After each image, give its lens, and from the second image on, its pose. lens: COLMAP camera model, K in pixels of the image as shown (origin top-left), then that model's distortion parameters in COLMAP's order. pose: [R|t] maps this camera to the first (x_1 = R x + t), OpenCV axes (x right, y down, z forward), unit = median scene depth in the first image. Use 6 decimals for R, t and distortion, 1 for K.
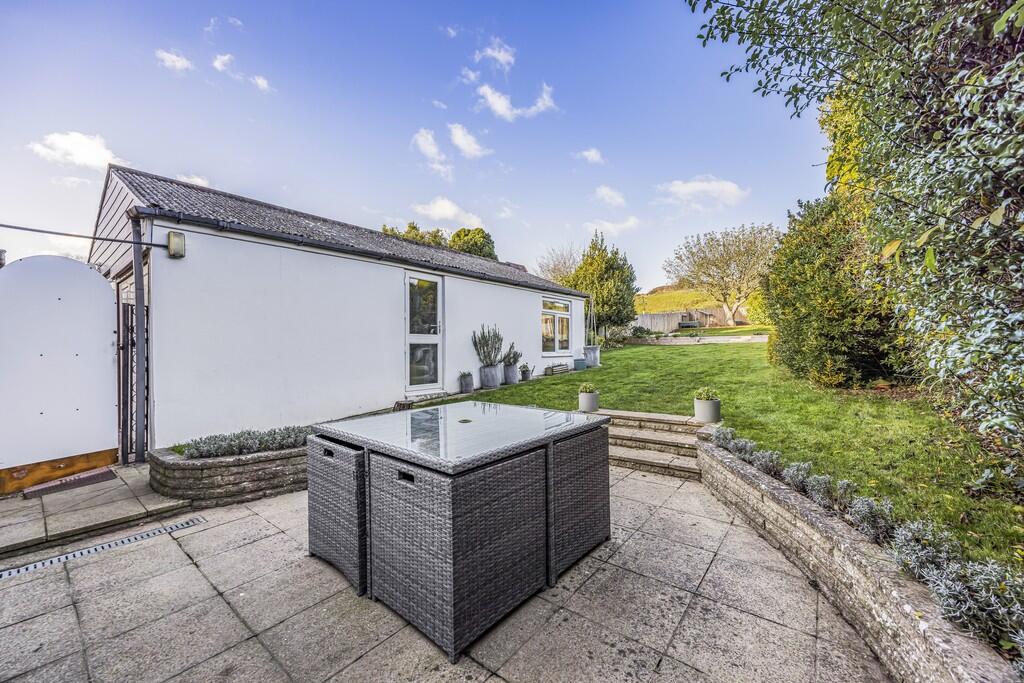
lens RADIAL K [[394.1, 0, 514.7], [0, 394.1, 344.5], [0, 0, 1]] dist [0.001817, 0.000286]
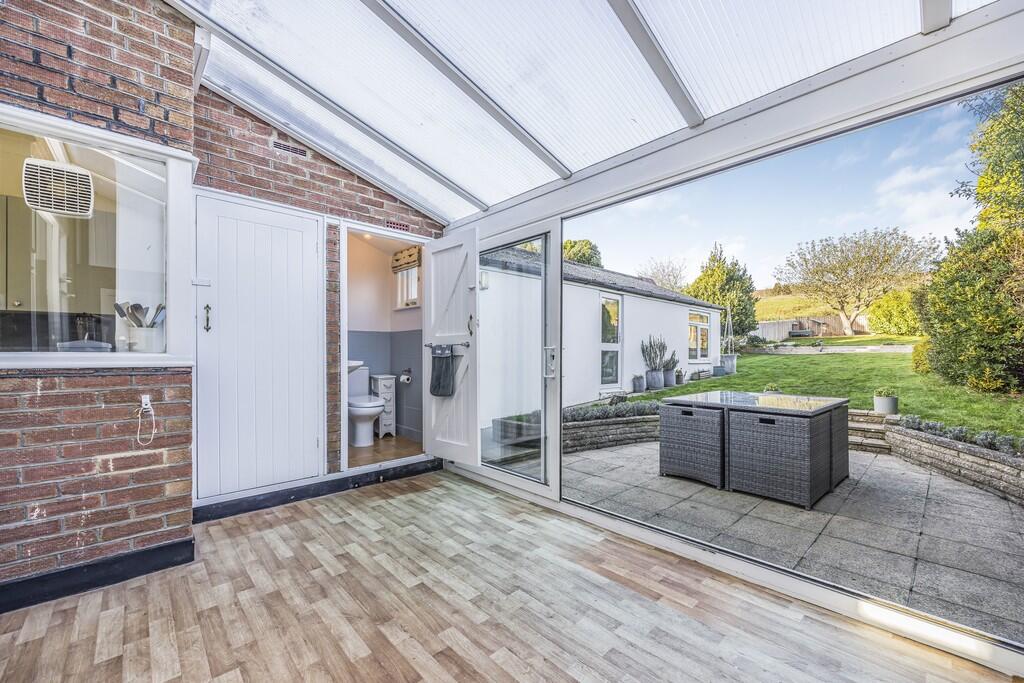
lens RADIAL K [[408.3, 0, 536.5], [0, 408.3, 351.9], [0, 0, 1]] dist [0.000665, -0.000094]
pose [[0.992334, 0.009729, -0.123200, -0.270876], [-0.009817, 0.999952, -0.000103, 0.003158], [0.123193, 0.001311, 0.992382, -0.260065]]
